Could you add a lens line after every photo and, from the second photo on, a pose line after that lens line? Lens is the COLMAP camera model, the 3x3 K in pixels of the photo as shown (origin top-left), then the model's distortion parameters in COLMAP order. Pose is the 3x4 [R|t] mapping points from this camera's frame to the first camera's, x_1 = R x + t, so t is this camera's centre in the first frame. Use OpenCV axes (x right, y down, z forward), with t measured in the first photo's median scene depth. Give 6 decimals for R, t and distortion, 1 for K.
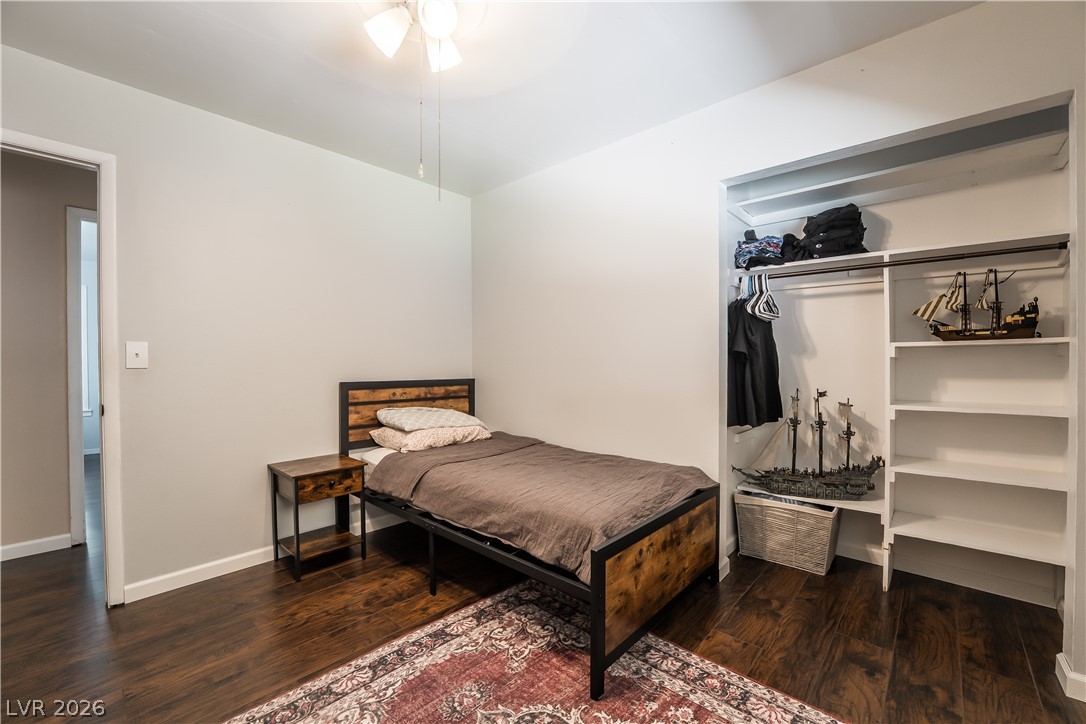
lens RADIAL K [[442.8, 0, 544.1], [0, 442.8, 363.1], [0, 0, 1]] dist [-0.027055, 0.001520]
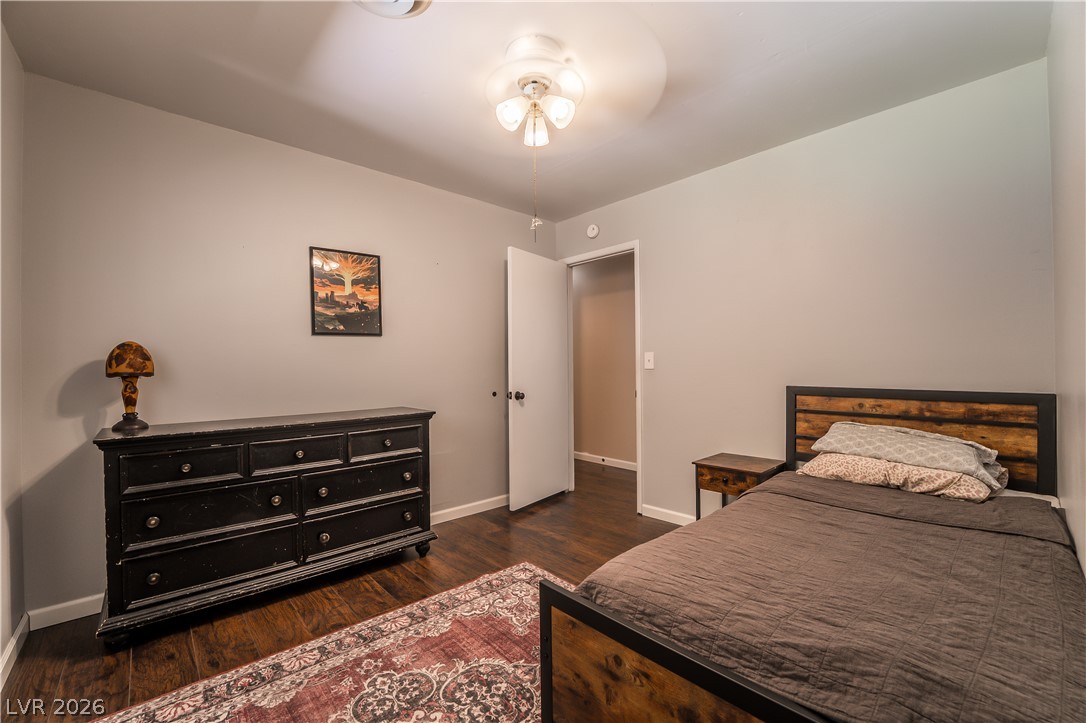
lens RADIAL K [[442.8, 0, 544.0], [0, 442.8, 364.5], [0, 0, 1]] dist [-0.027055, 0.001520]
pose [[-0.084113, -0.001577, -0.996455, 0.498889], [0.004373, 0.999989, -0.001952, -0.002522], [0.996447, -0.004522, -0.084105, 0.543498]]
